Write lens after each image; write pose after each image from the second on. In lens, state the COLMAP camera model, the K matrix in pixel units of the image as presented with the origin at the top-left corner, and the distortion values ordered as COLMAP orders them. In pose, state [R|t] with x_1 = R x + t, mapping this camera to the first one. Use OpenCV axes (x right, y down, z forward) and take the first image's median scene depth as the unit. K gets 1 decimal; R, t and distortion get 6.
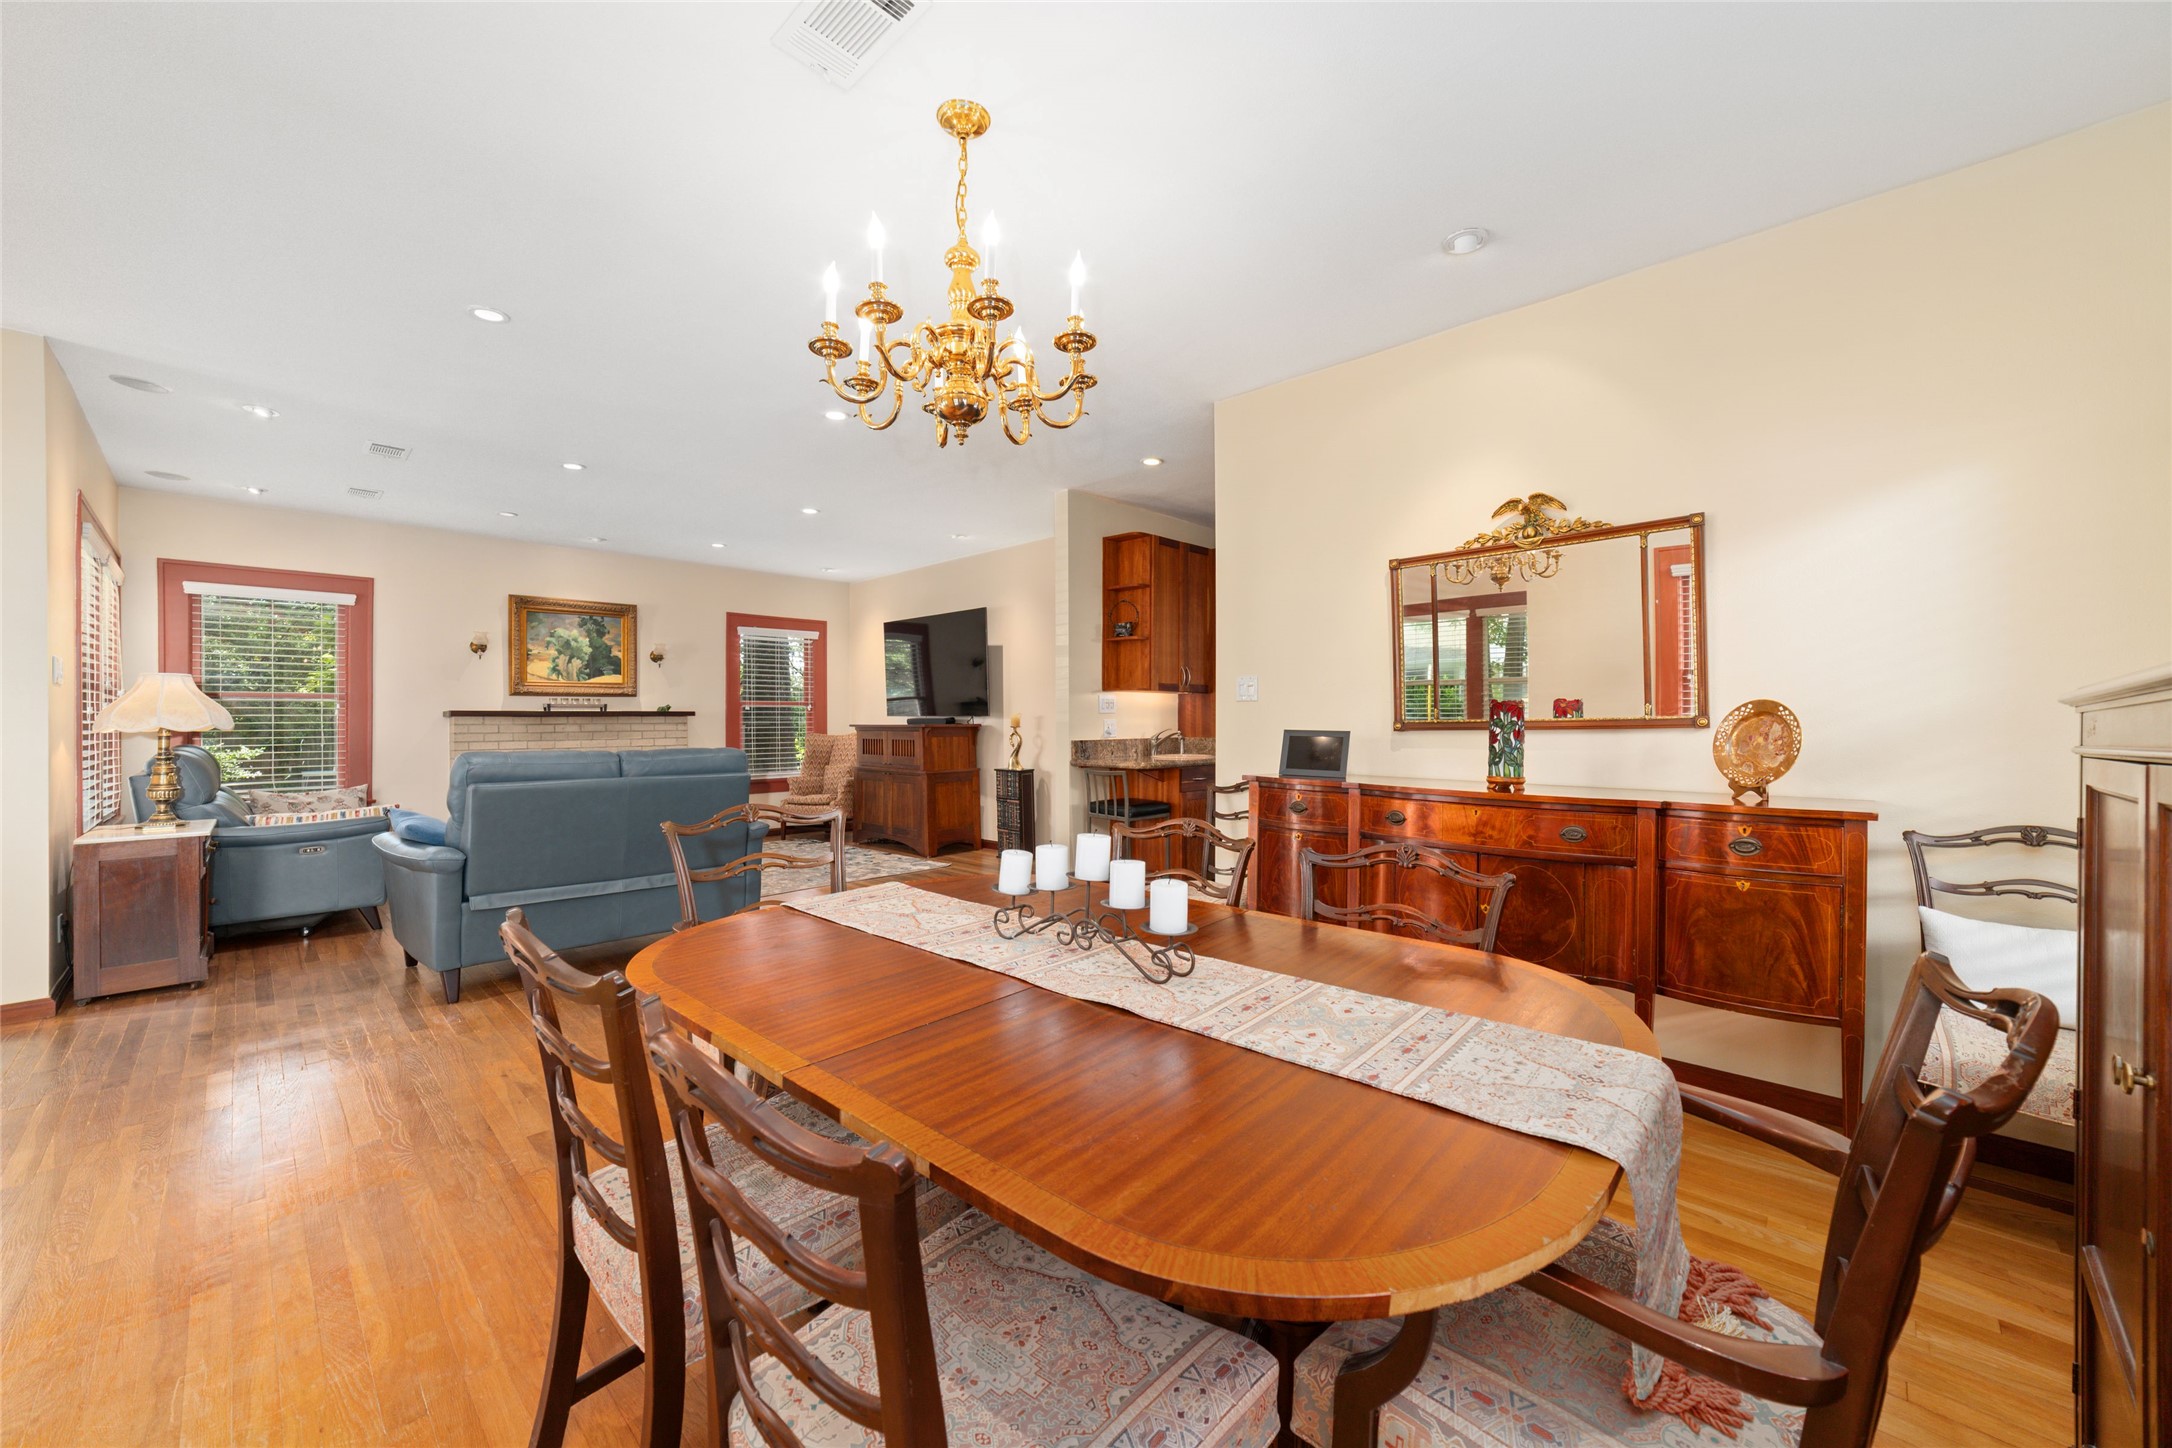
lens RADIAL K [[831.3, 0, 1092.2], [0, 831.3, 718.8], [0, 0, 1]] dist [-0.017144, 0.002632]
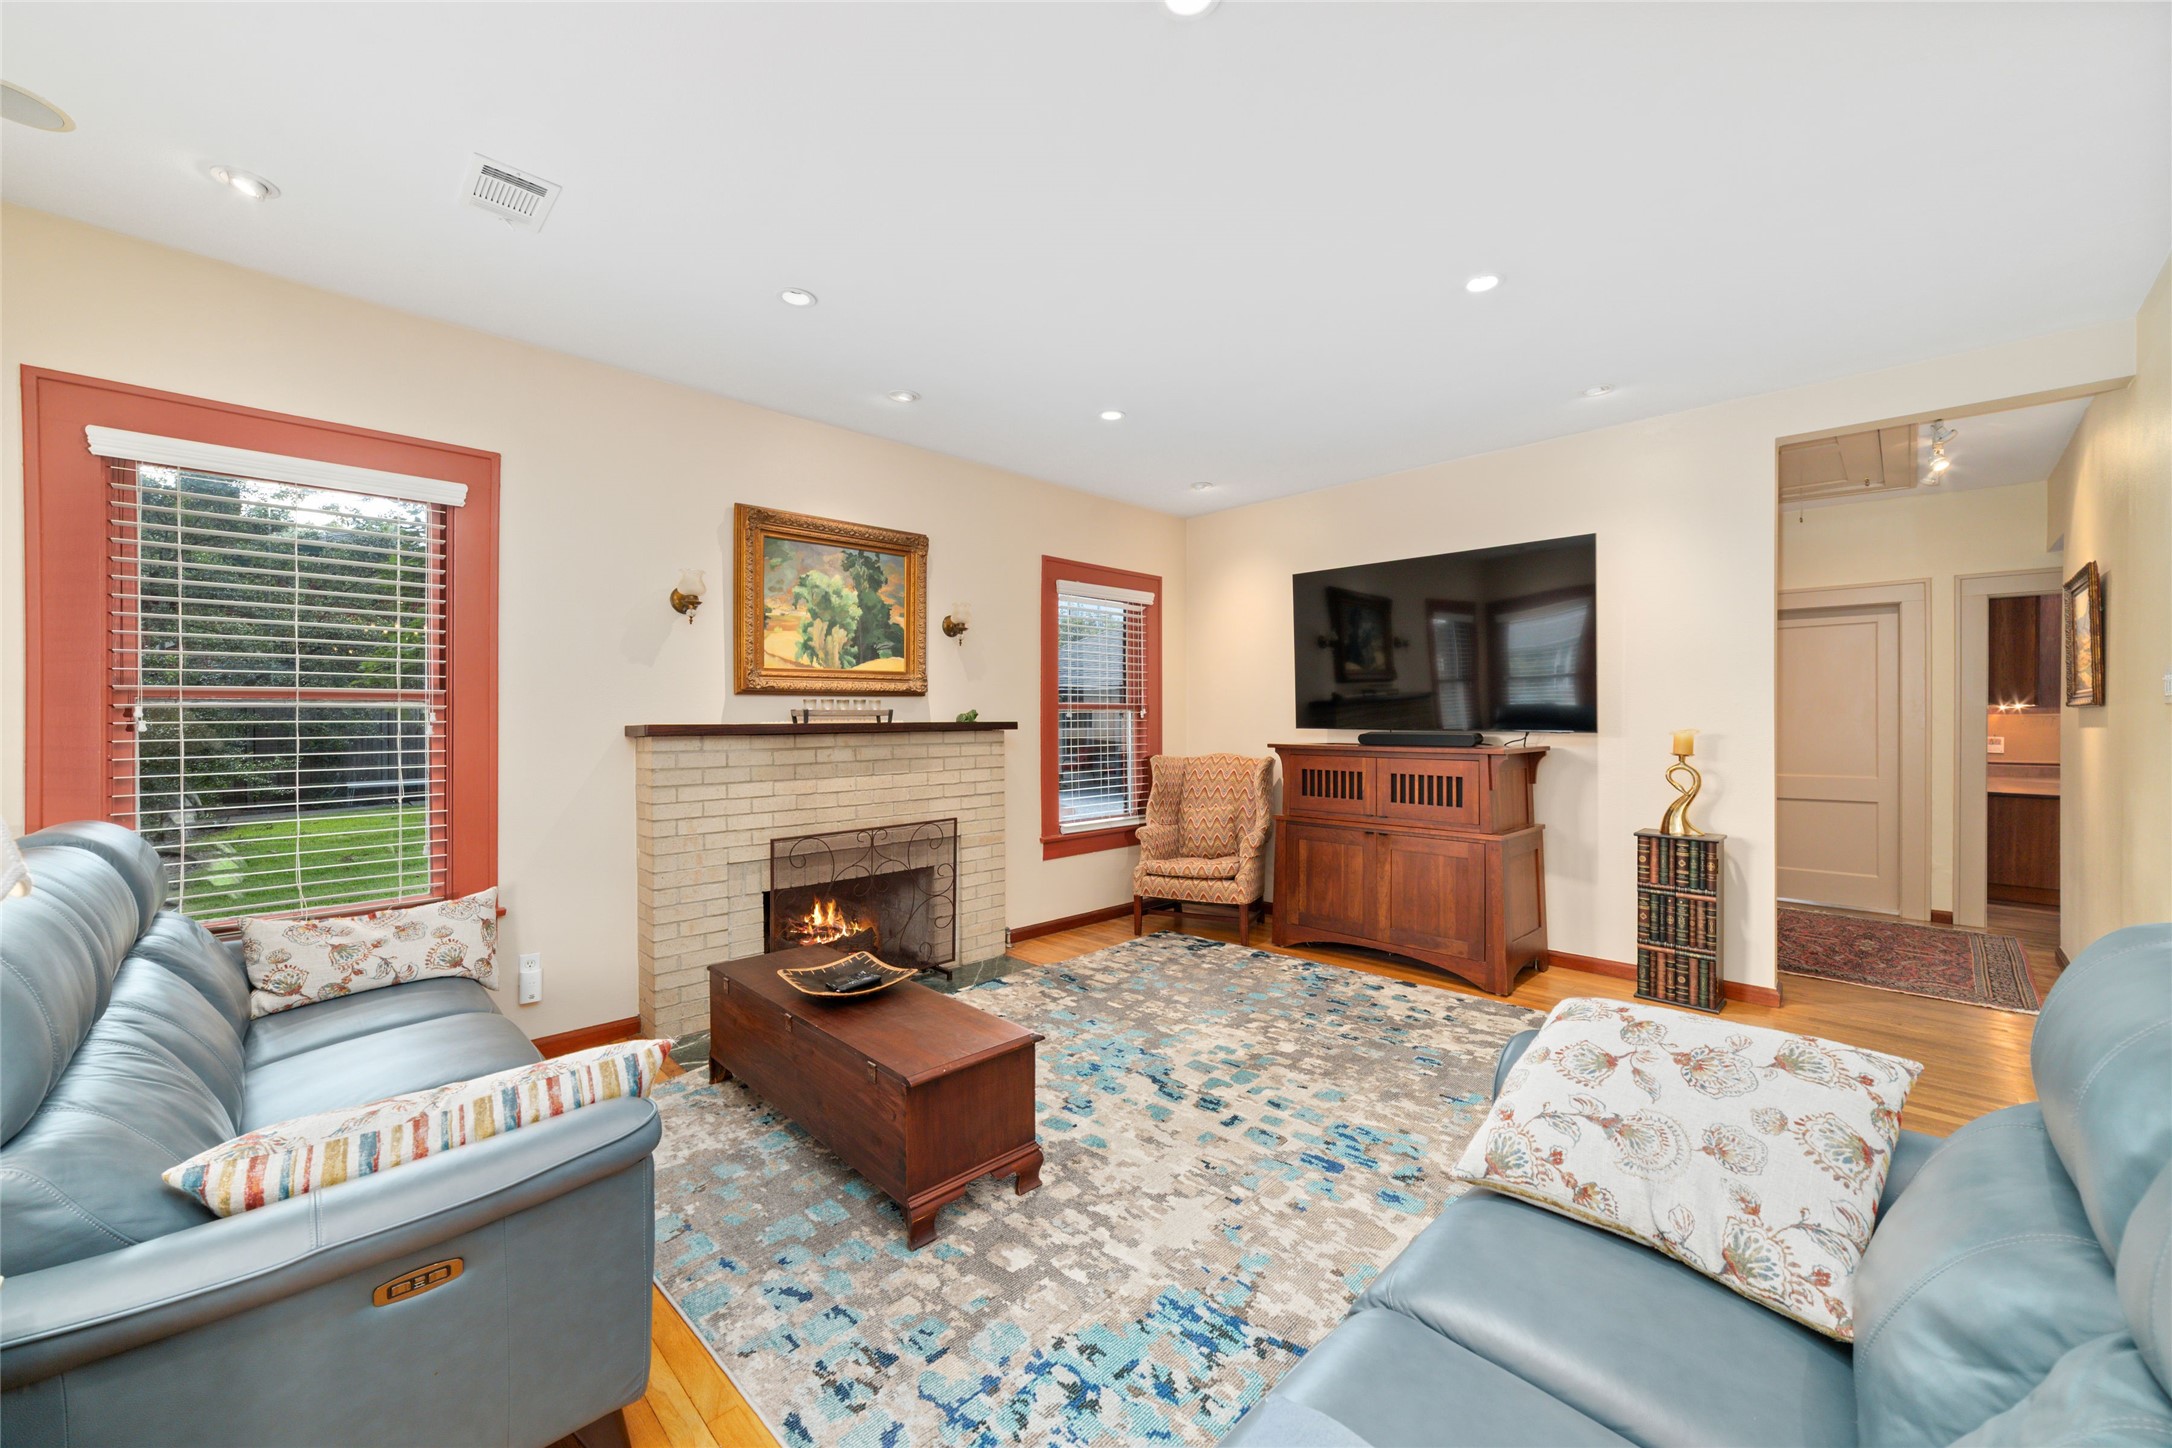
lens RADIAL K [[831.3, 0, 1079.8], [0, 831.3, 713.9], [0, 0, 1]] dist [-0.017144, 0.002632]
pose [[0.999012, 0.001562, -0.044415, -0.443095], [-0.001714, 0.999993, -0.003395, -0.013684], [0.044409, 0.003468, 0.999007, 0.459521]]
